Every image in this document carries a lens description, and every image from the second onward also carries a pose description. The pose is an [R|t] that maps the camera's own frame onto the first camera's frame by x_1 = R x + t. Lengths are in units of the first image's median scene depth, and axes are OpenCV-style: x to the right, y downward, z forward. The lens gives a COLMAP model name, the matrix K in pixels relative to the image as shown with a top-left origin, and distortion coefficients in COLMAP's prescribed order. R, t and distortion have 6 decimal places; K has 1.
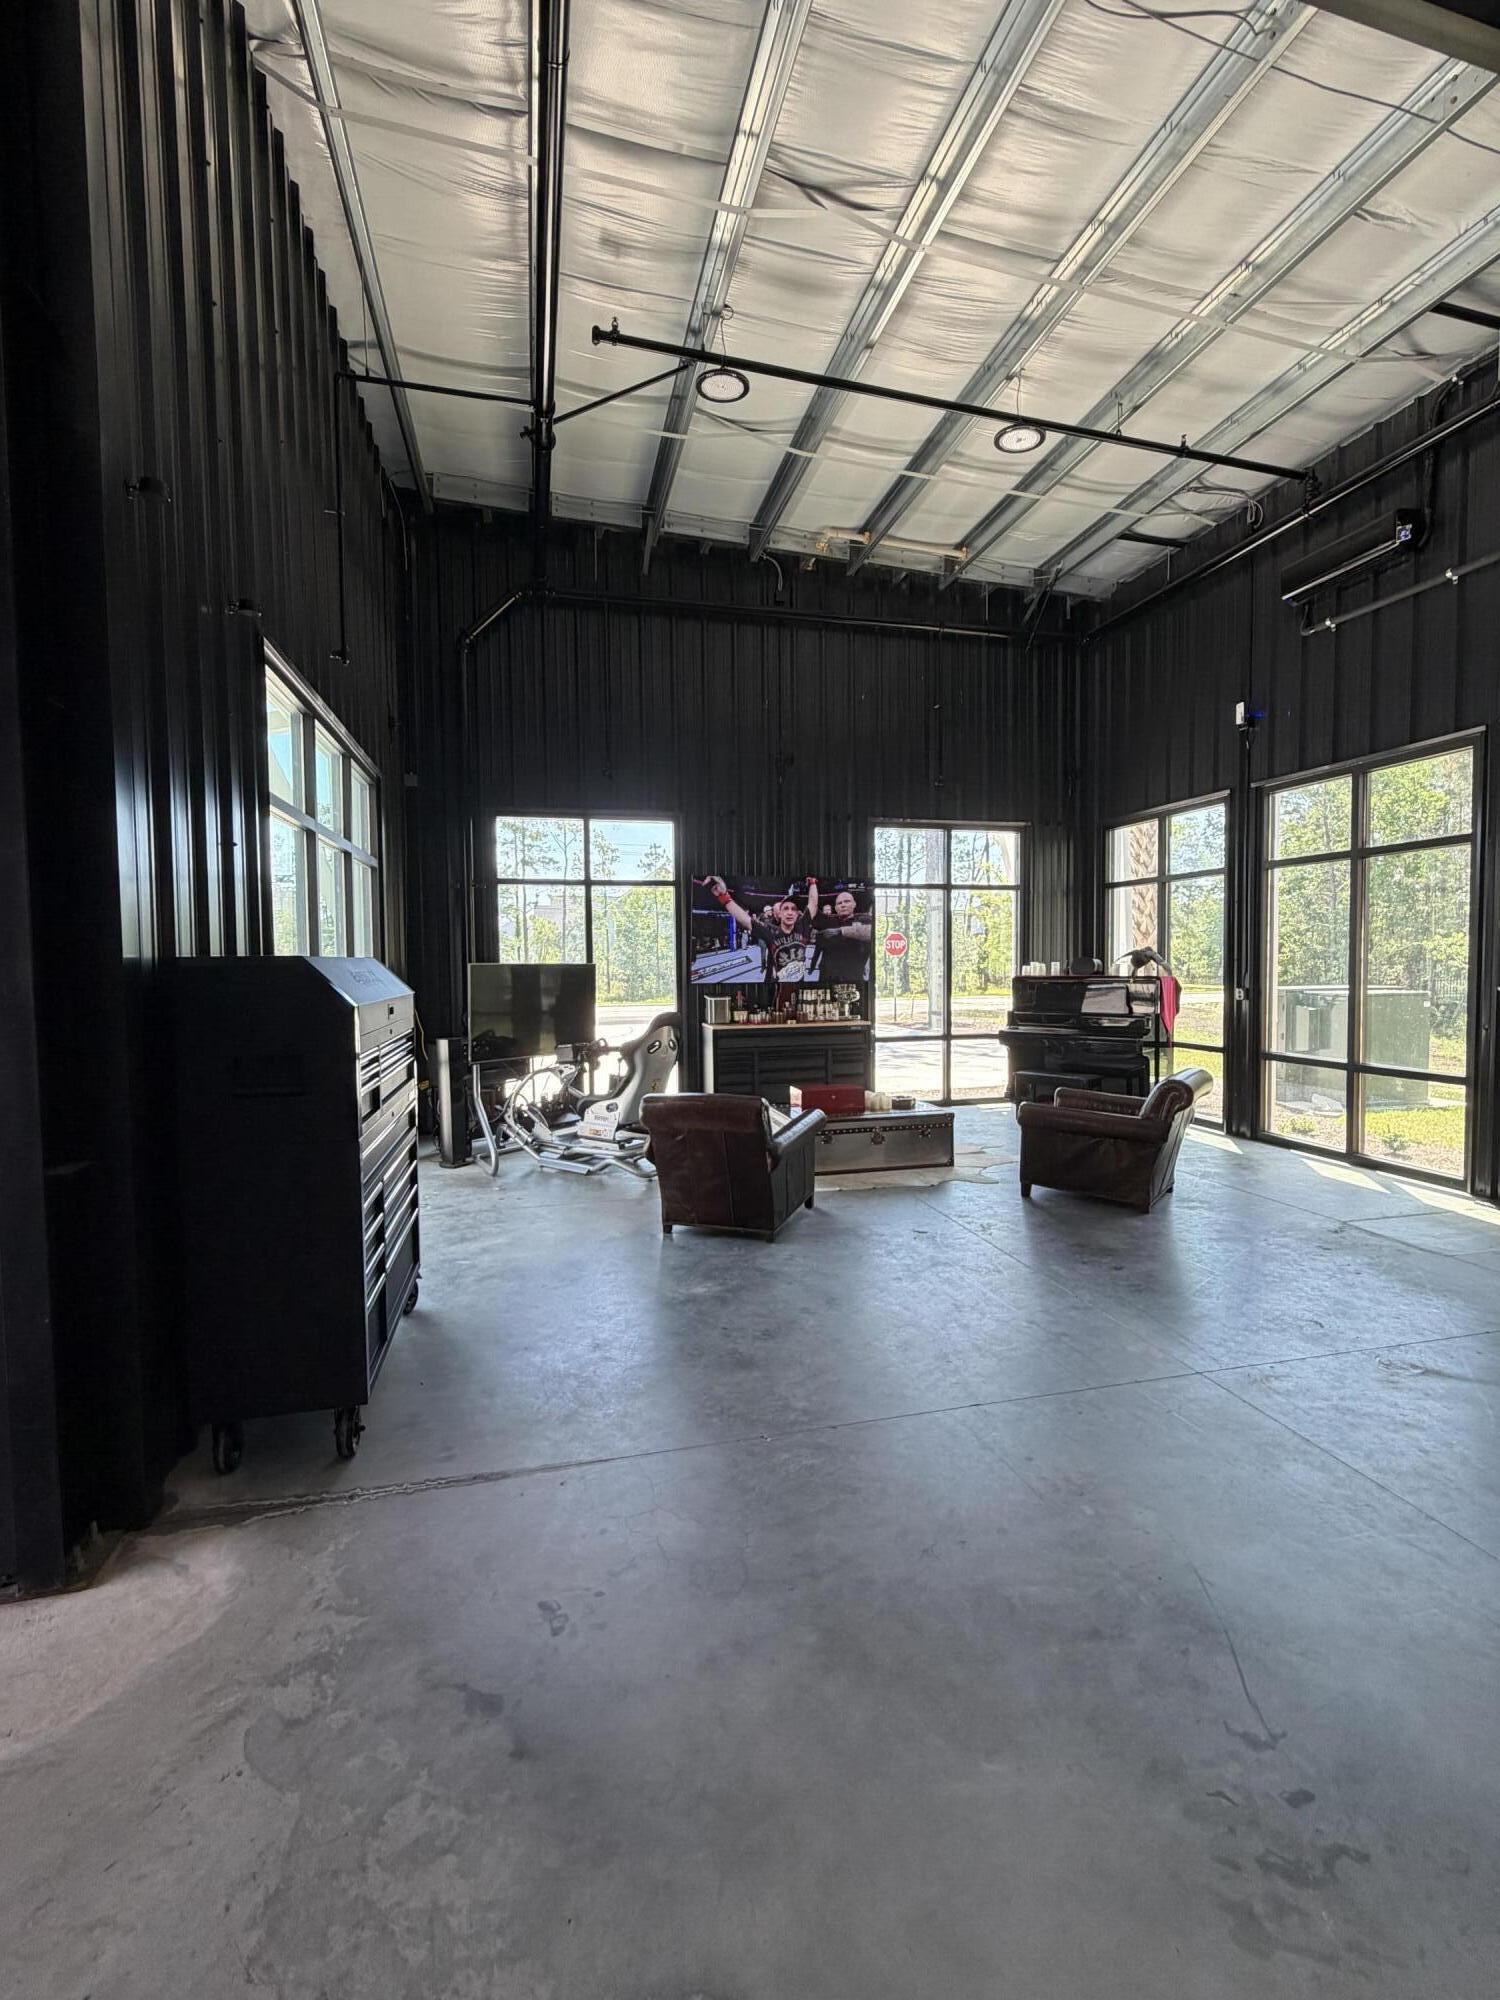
lens RADIAL K [[862.4, 0, 759.6], [0, 862.4, 1001.1], [0, 0, 1]] dist [-0.011181, 0.000038]
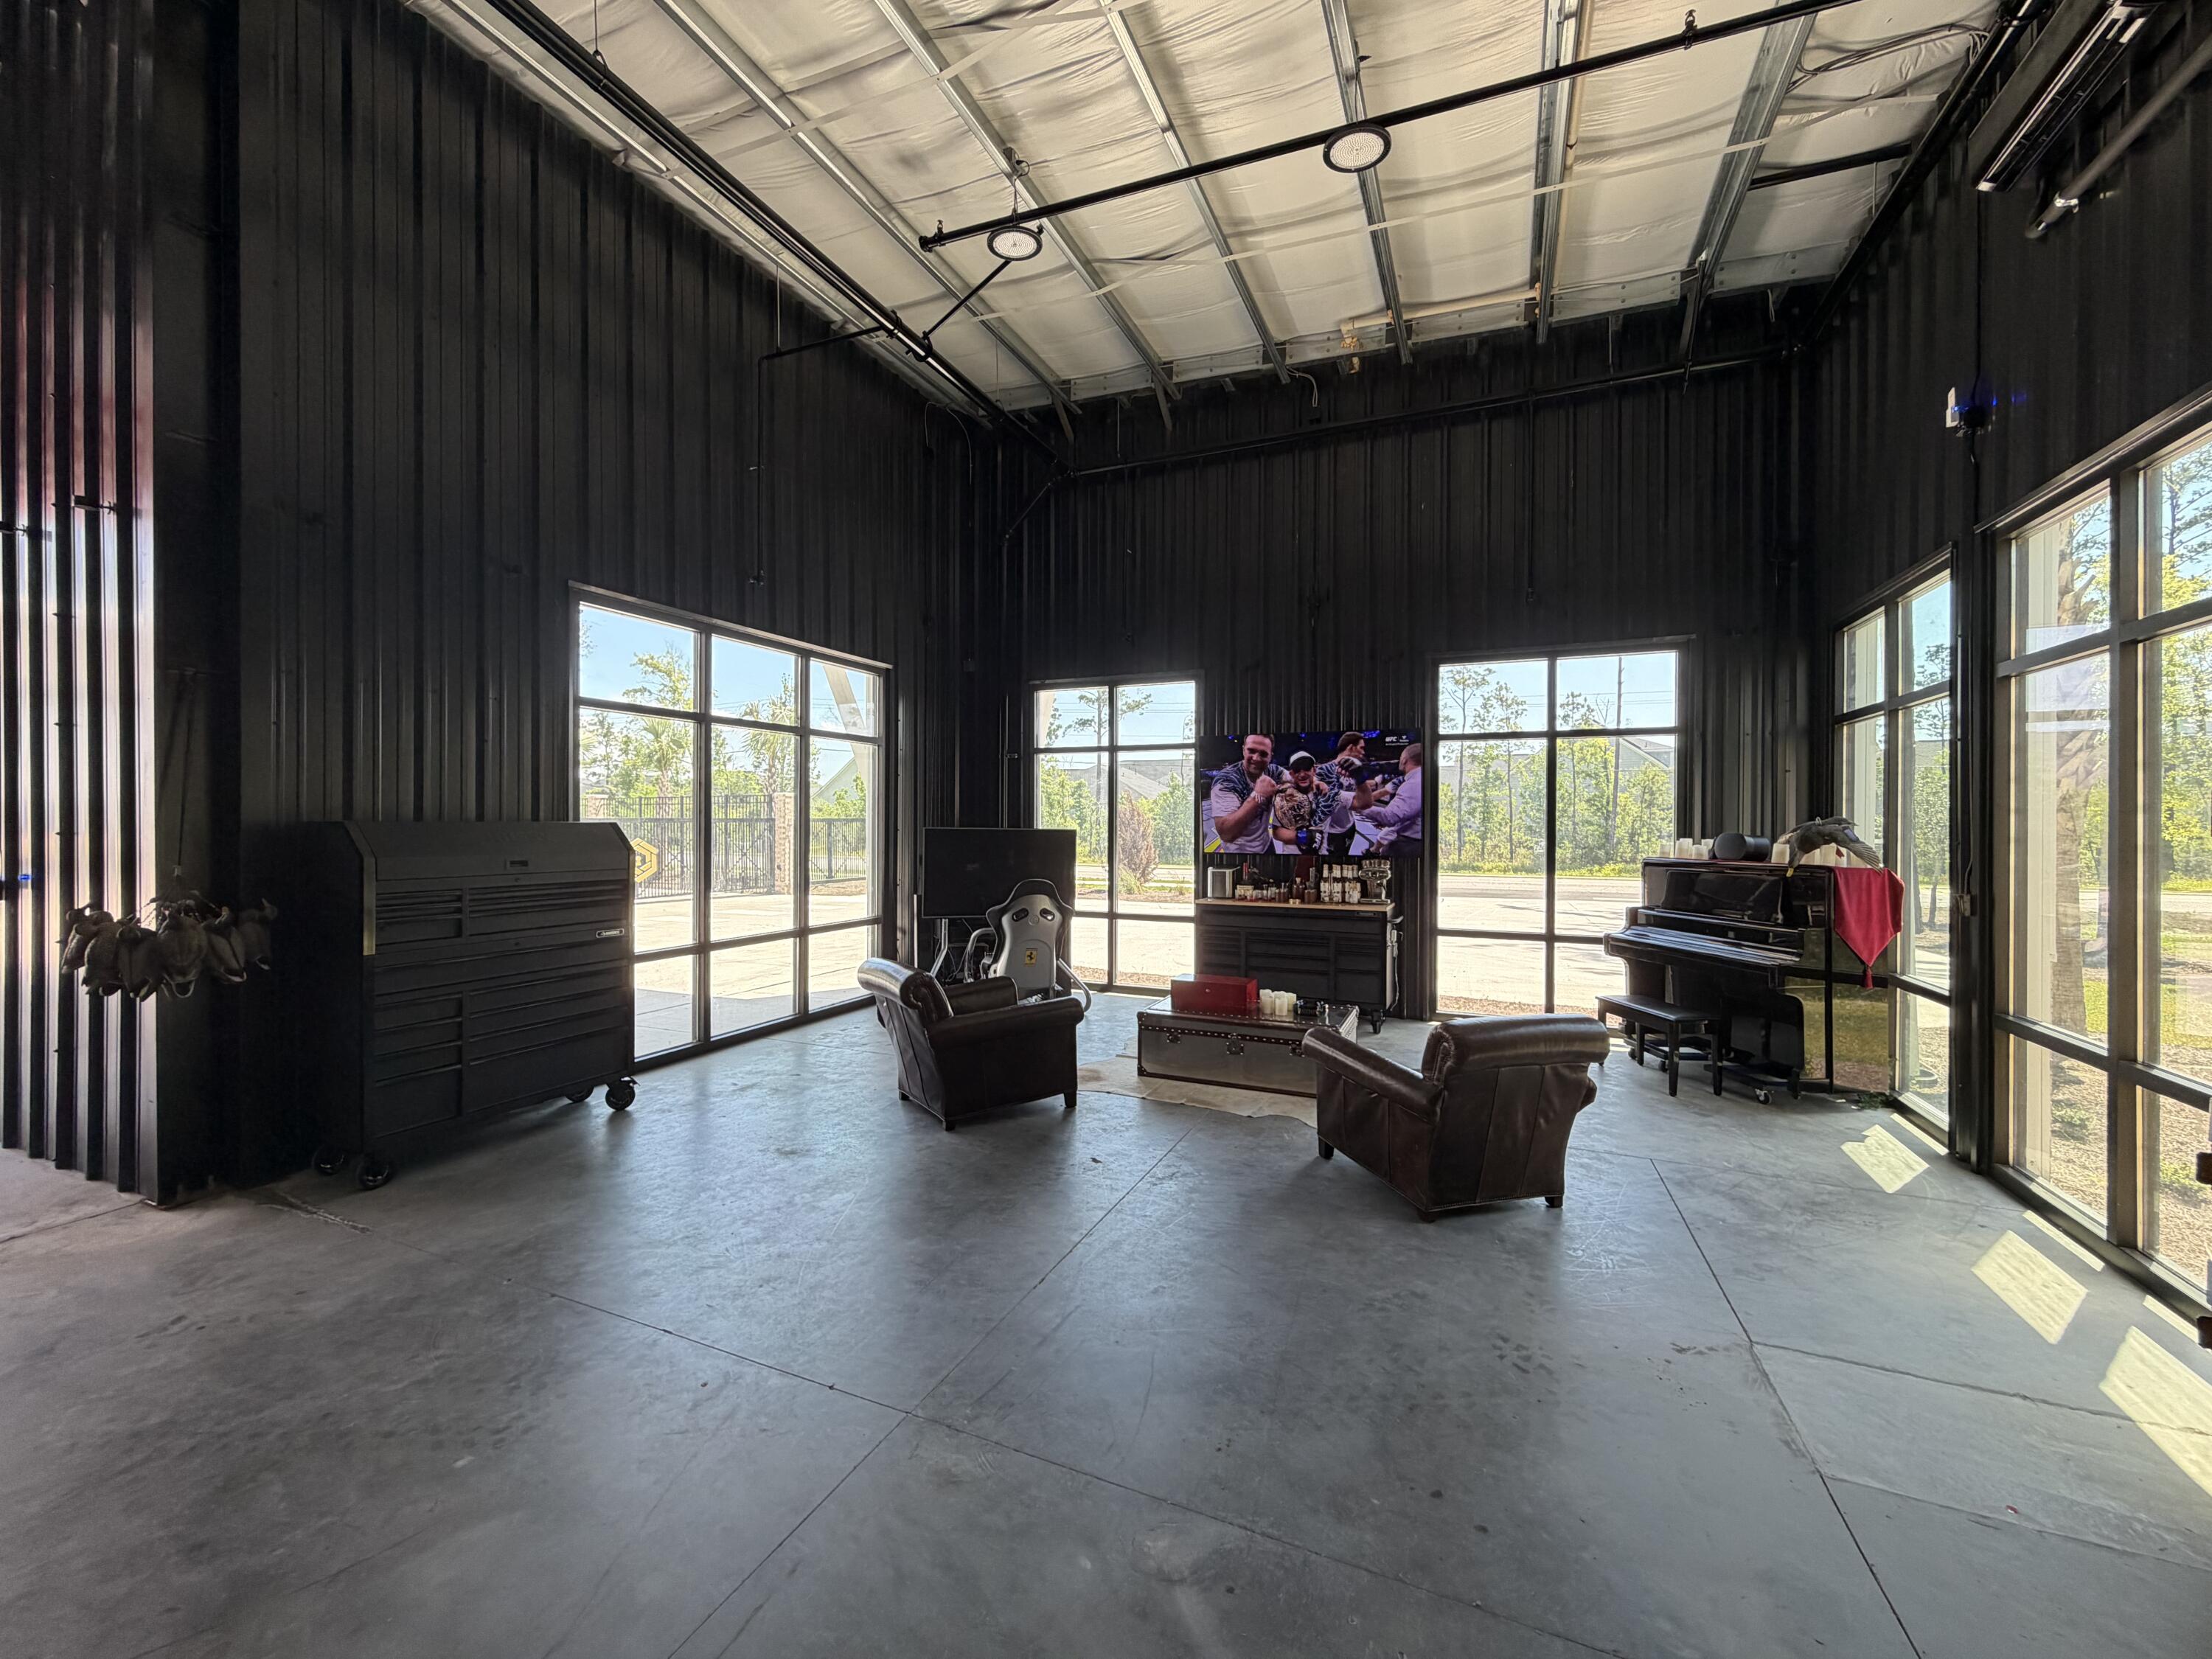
lens RADIAL K [[890.4, 0, 1109.4], [0, 890.4, 823.7], [0, 0, 1]] dist [0.005683, -0.000326]
pose [[0.787038, 0.015670, -0.616706, 0.440286], [-0.039462, 0.998909, -0.024980, -0.023927], [0.615642, 0.043997, 0.786797, 0.184391]]
